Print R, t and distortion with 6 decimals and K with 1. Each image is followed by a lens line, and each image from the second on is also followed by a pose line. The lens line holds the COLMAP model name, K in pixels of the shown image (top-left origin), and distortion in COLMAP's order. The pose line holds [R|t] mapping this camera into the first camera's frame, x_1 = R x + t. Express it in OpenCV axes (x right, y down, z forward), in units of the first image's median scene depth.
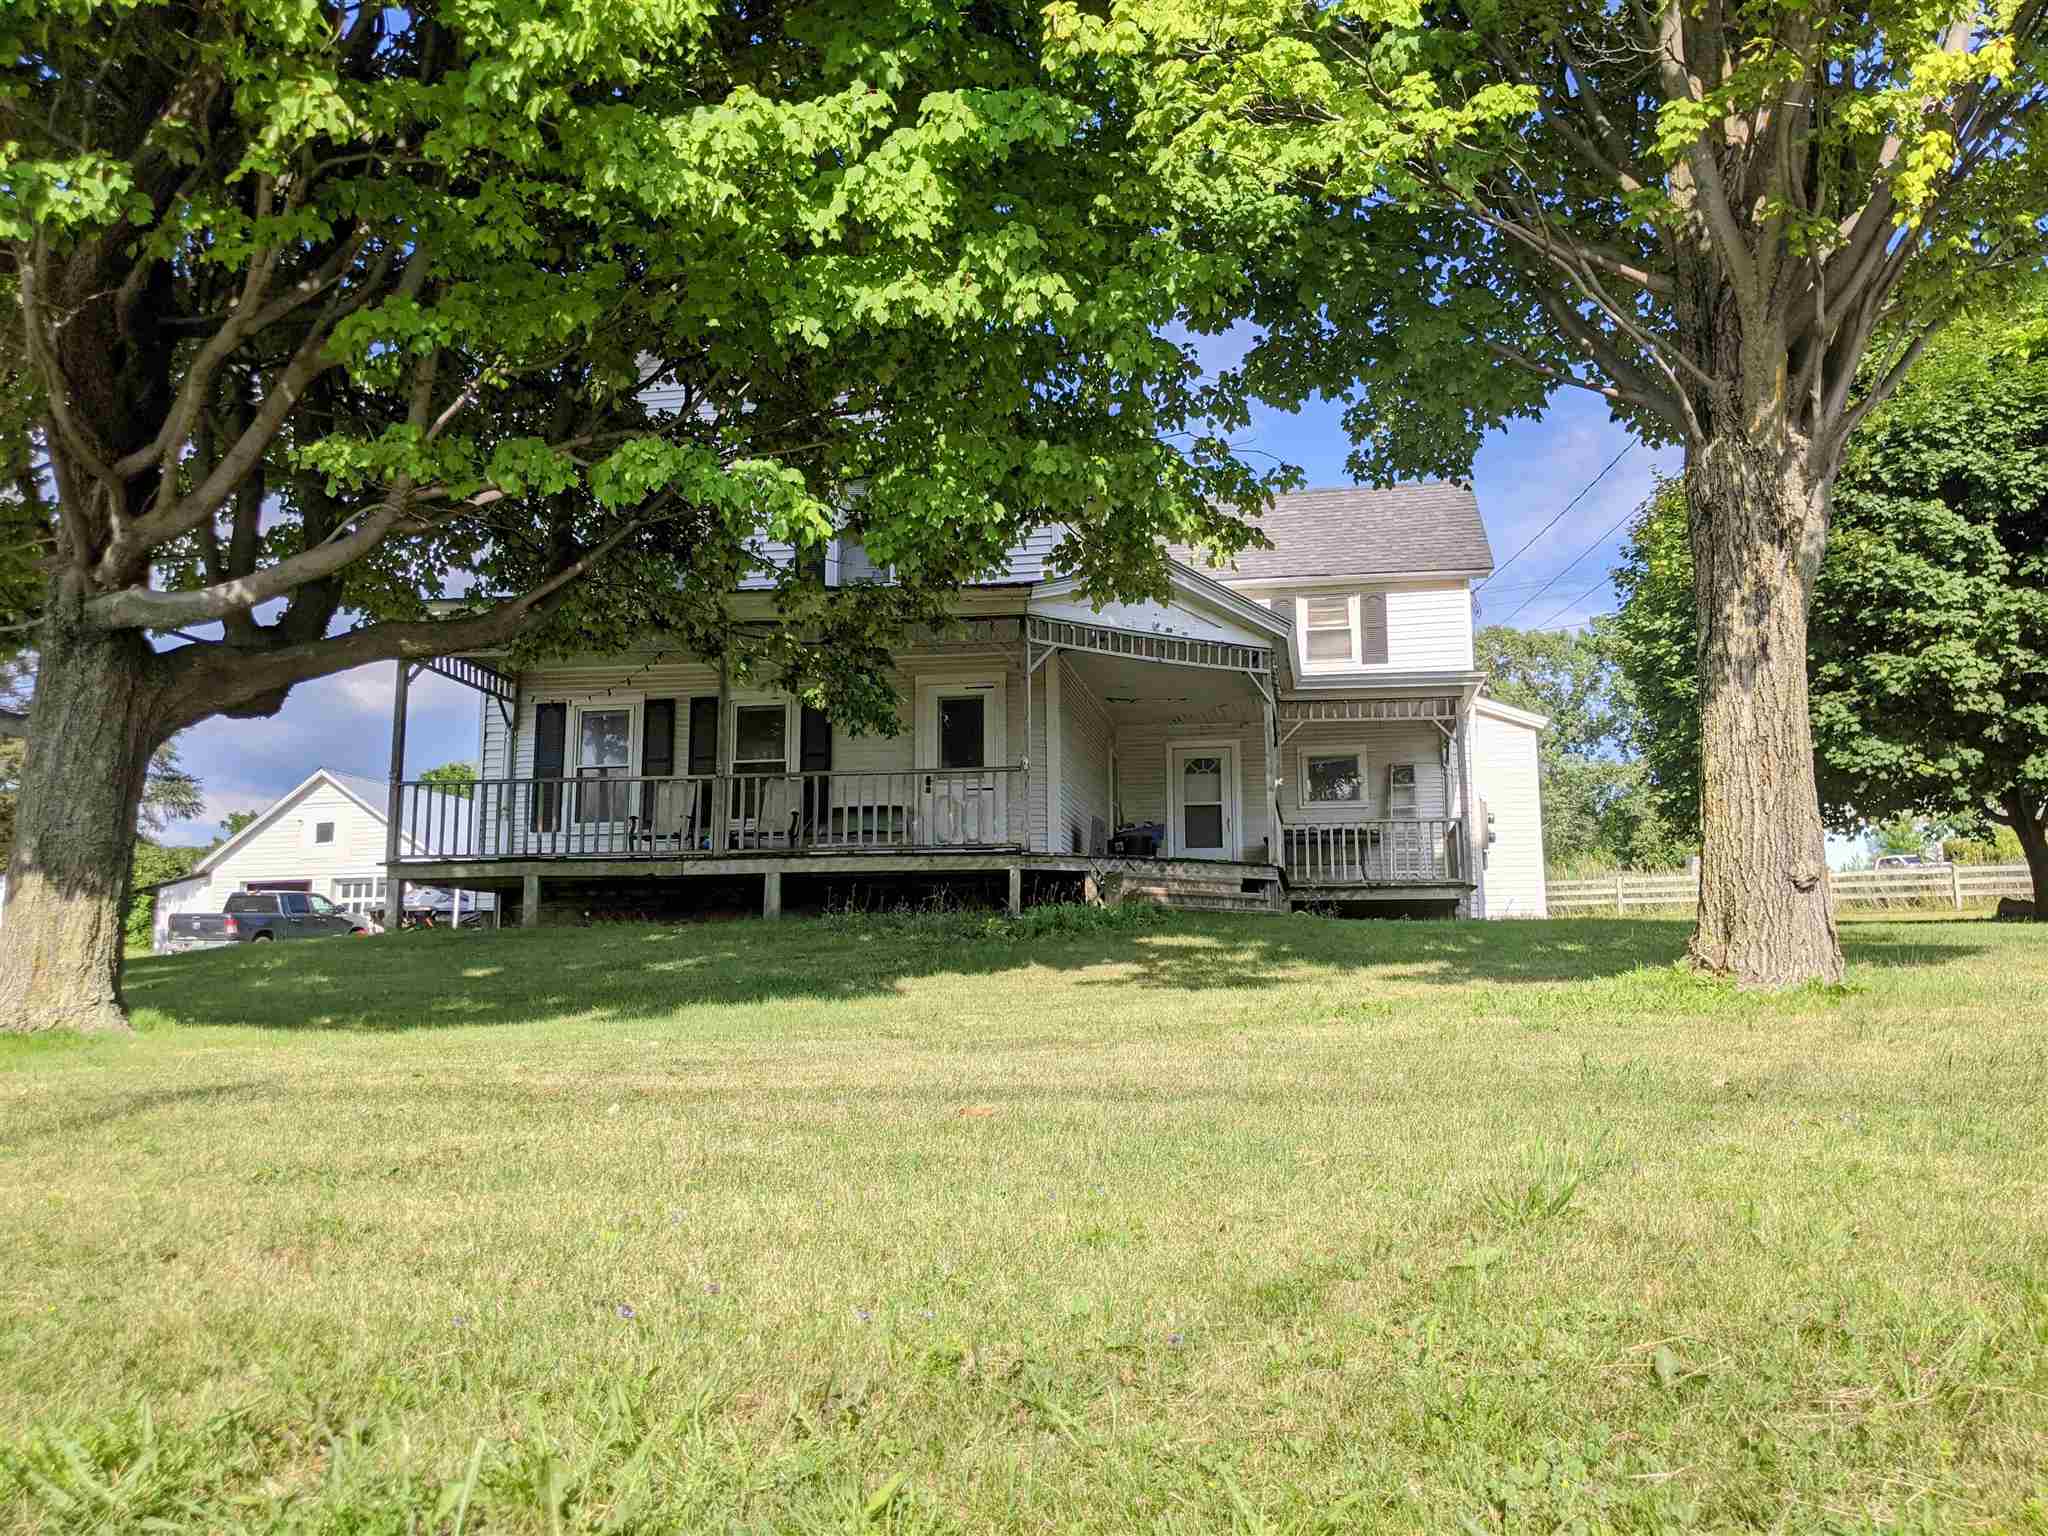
lens RADIAL K [[1635.7, 0, 1031.0], [0, 1635.7, 767.8], [0, 0, 1]] dist [0.100180, -0.013775]
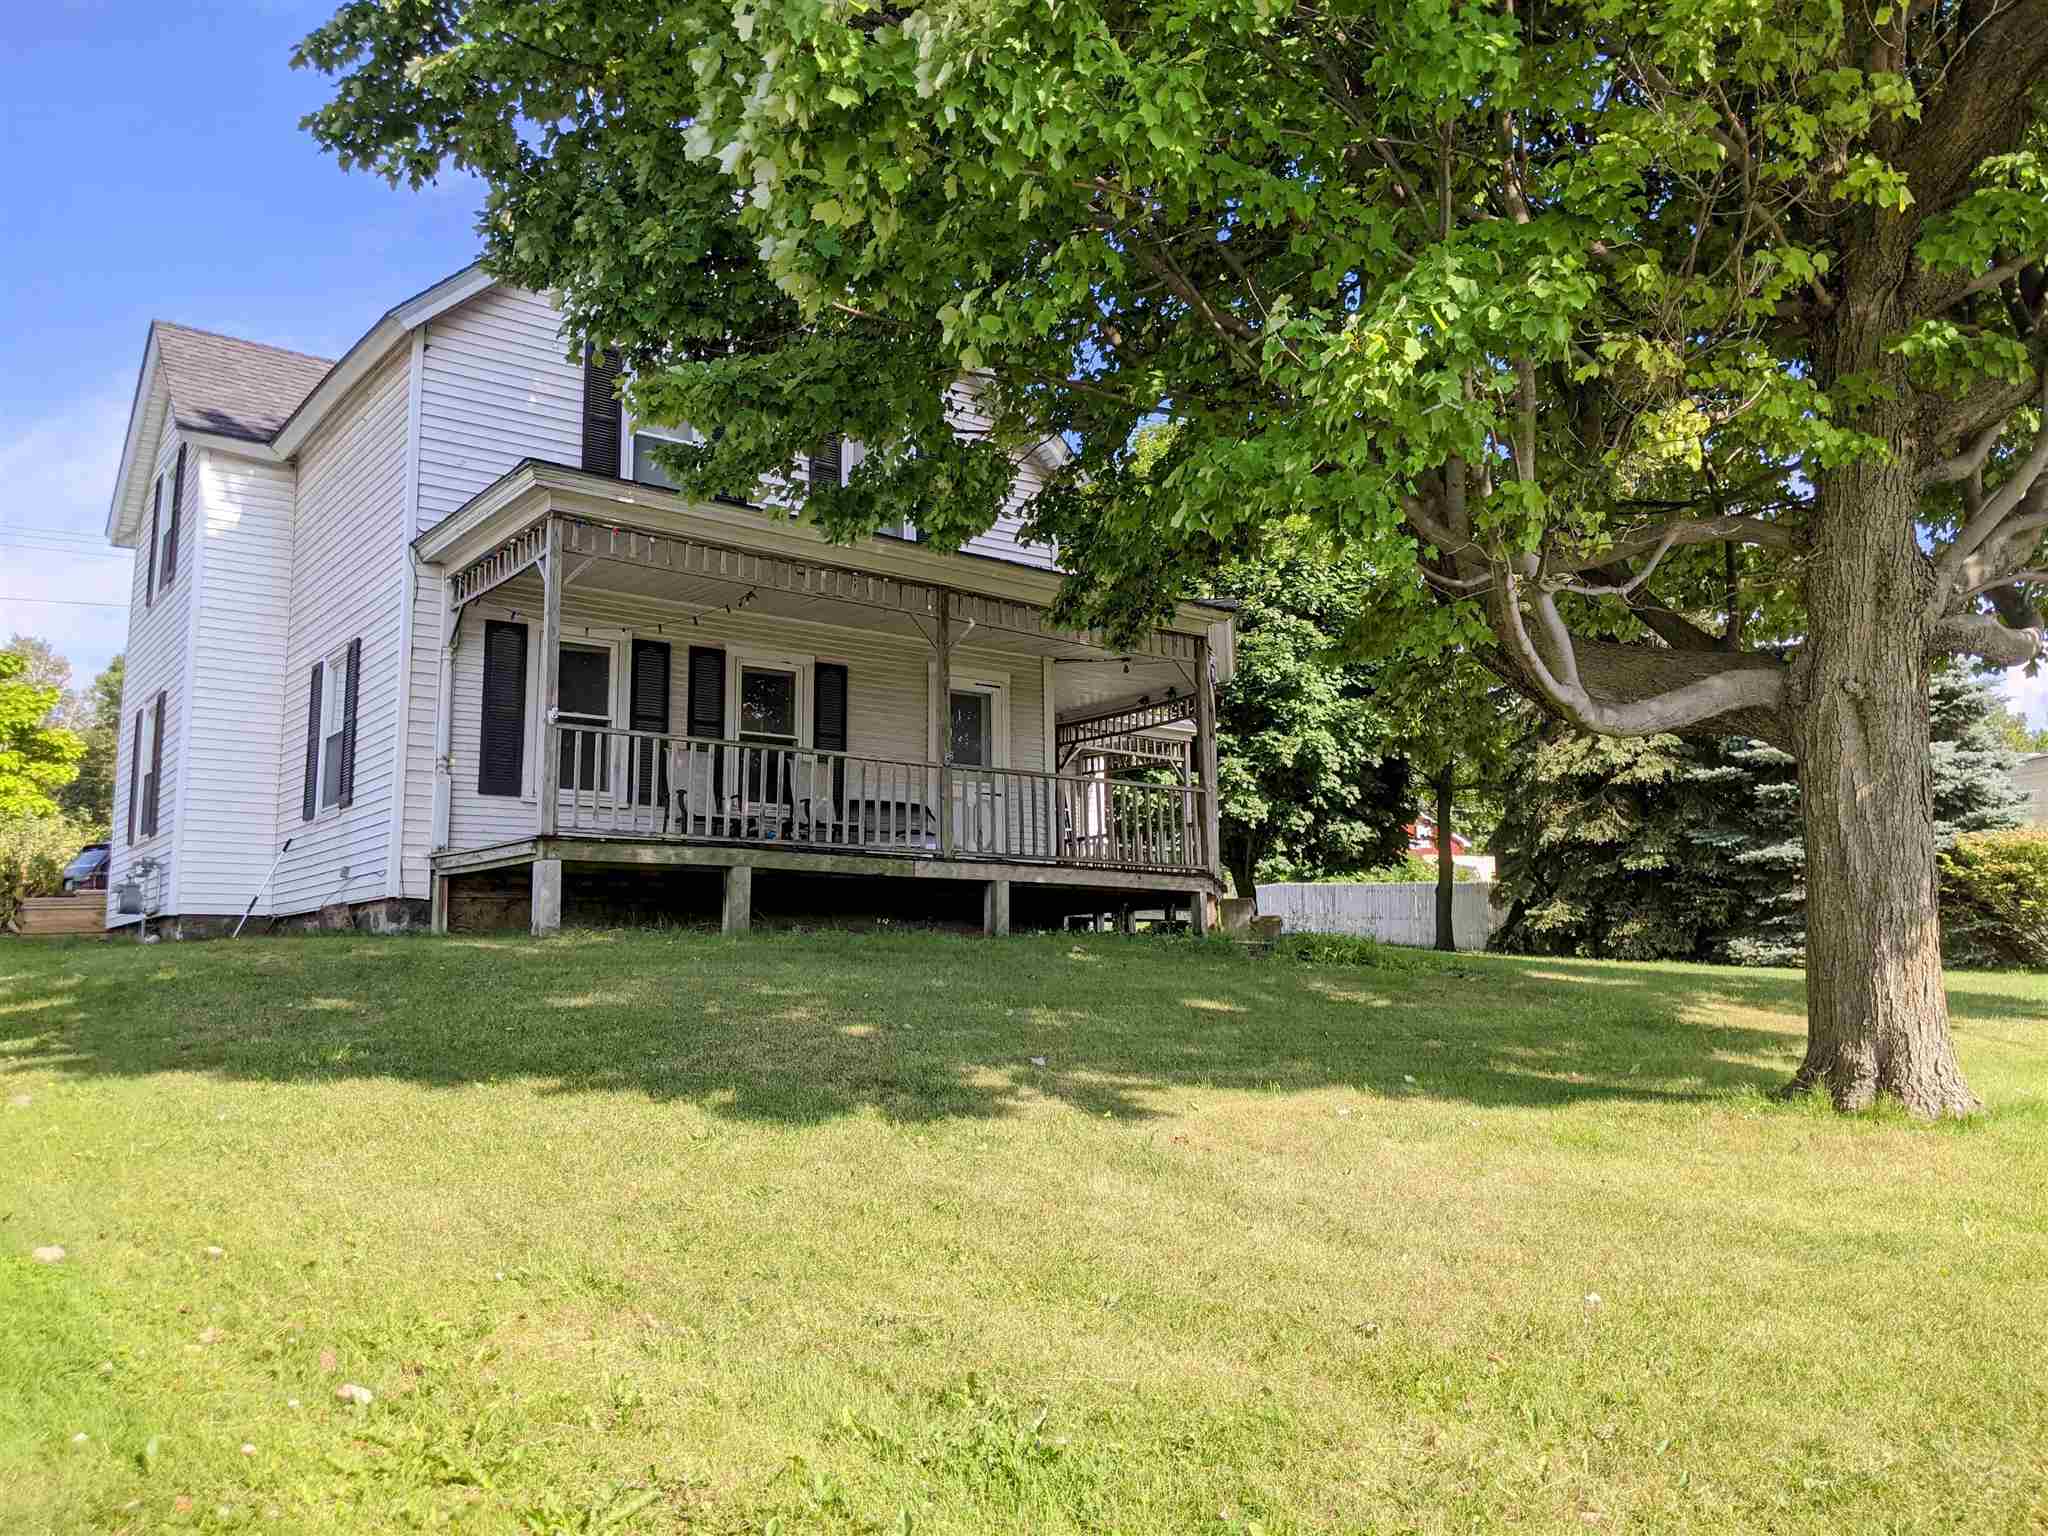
lens RADIAL K [[1635.7, 0, 1016.7], [0, 1635.7, 765.0], [0, 0, 1]] dist [0.100180, -0.013775]
pose [[0.692836, 0.097134, 0.714523, -0.690867], [-0.103944, 0.993990, -0.034337, 0.027434], [-0.713564, -0.050480, 0.698769, 0.332651]]
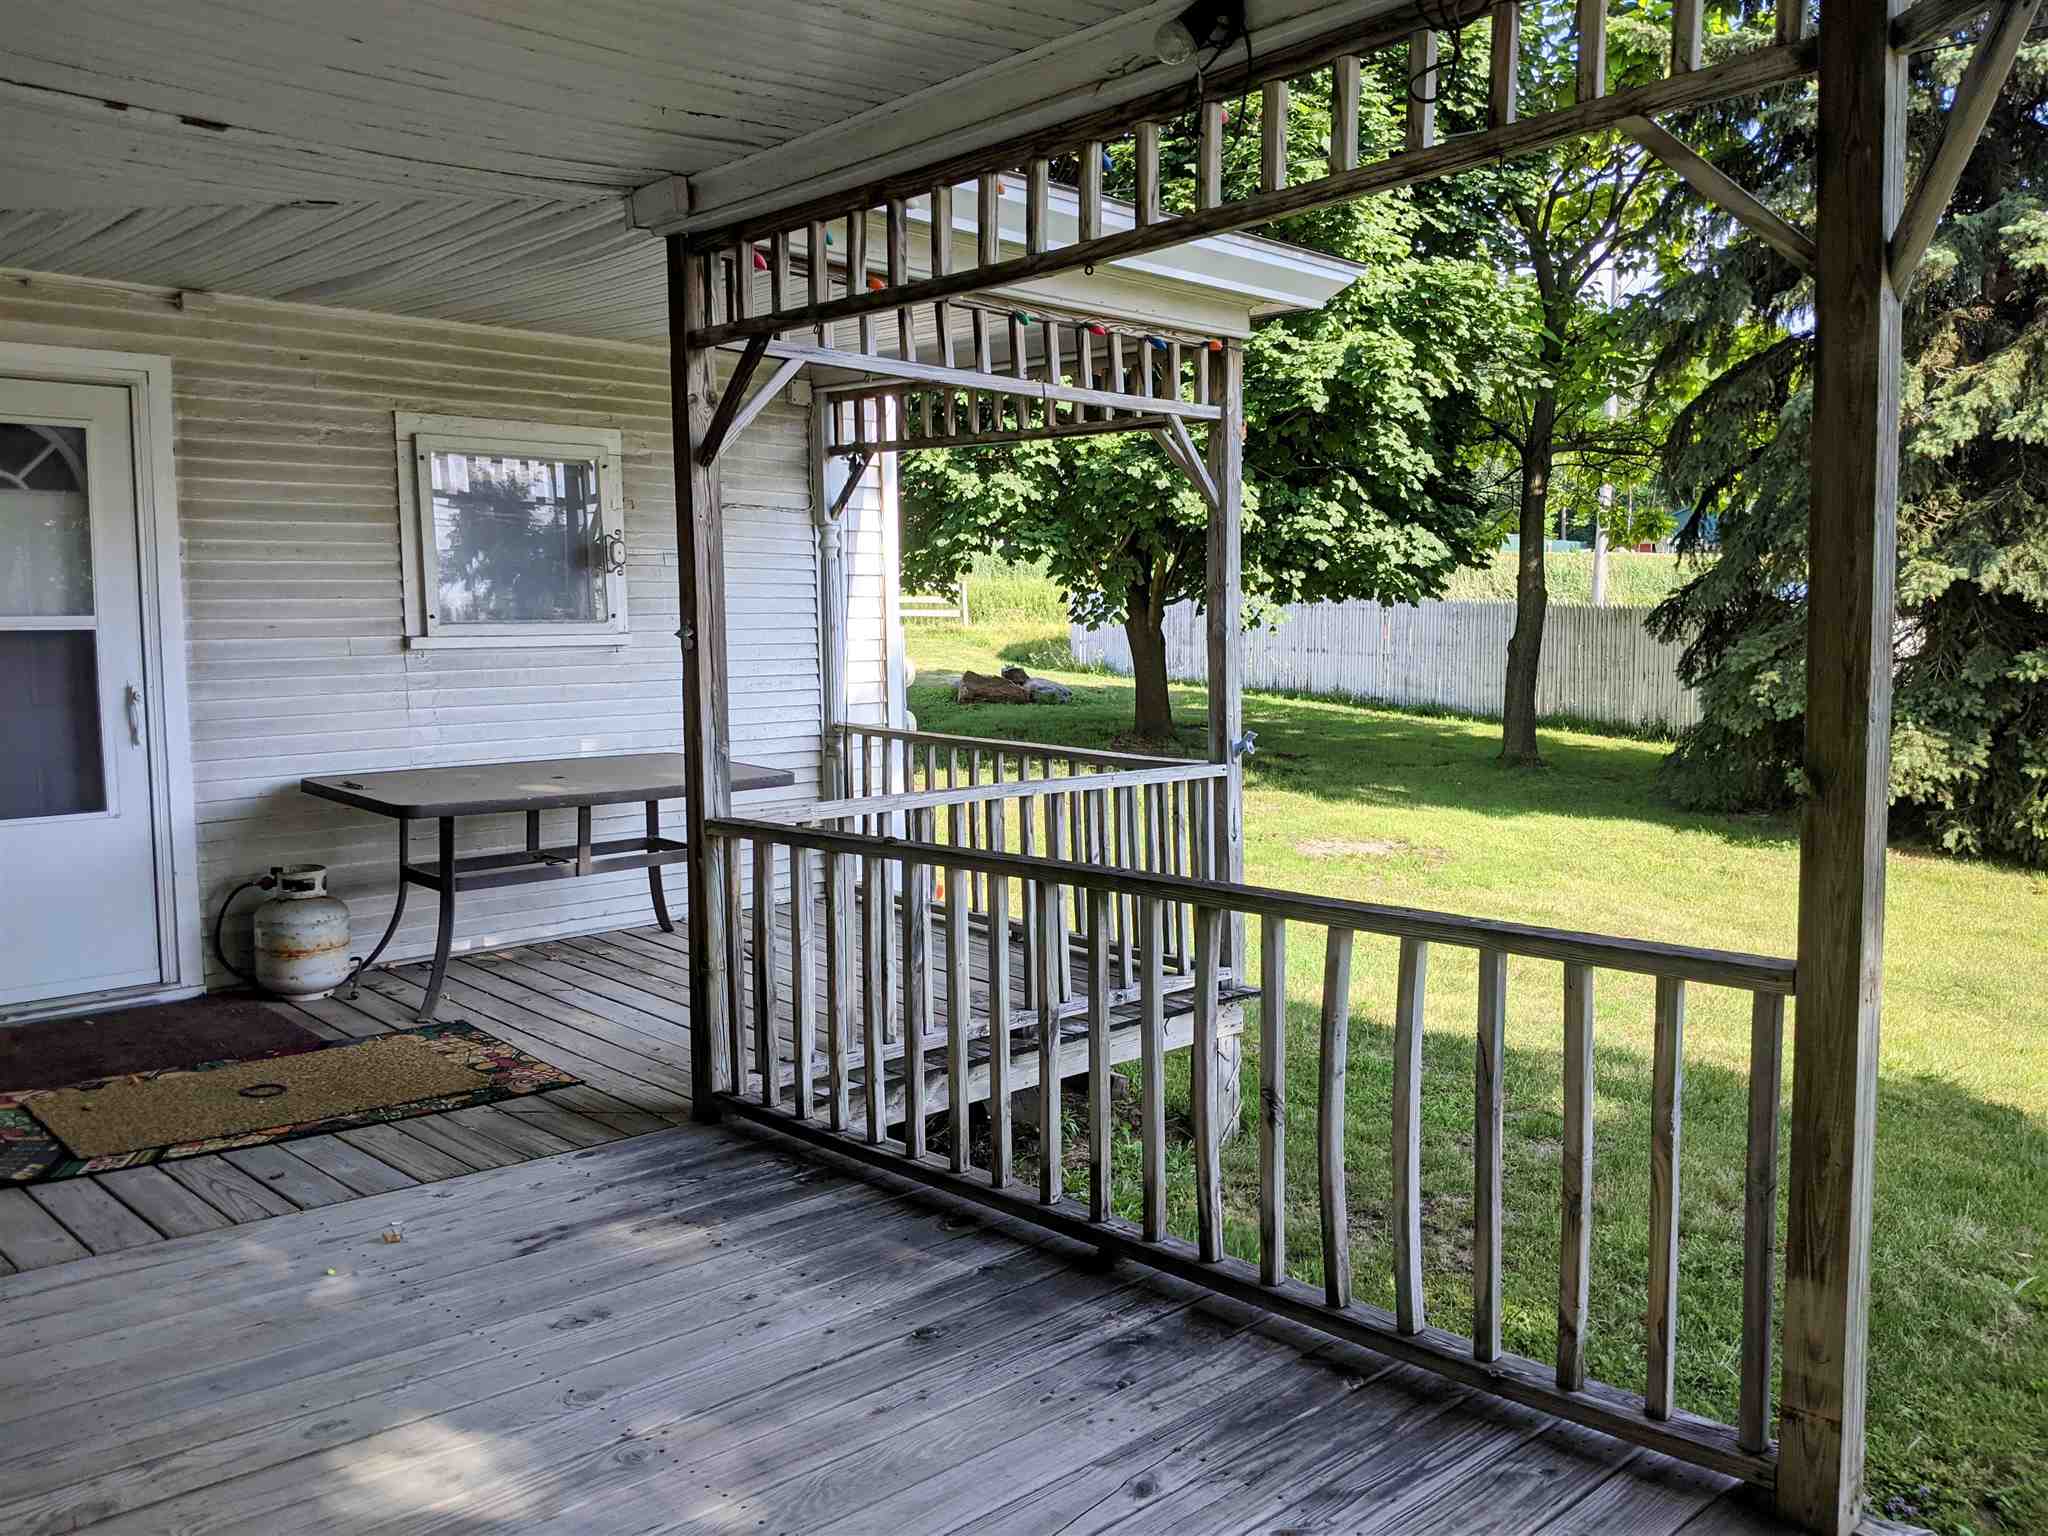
lens RADIAL K [[1635.7, 0, 1029.3], [0, 1635.7, 772.5], [0, 0, 1]] dist [0.100180, -0.013775]
pose [[0.598240, -0.077360, 0.797574, -0.000059], [-0.125167, 0.974090, 0.188366, -0.020229], [-0.791481, -0.212518, 0.573057, 0.940328]]
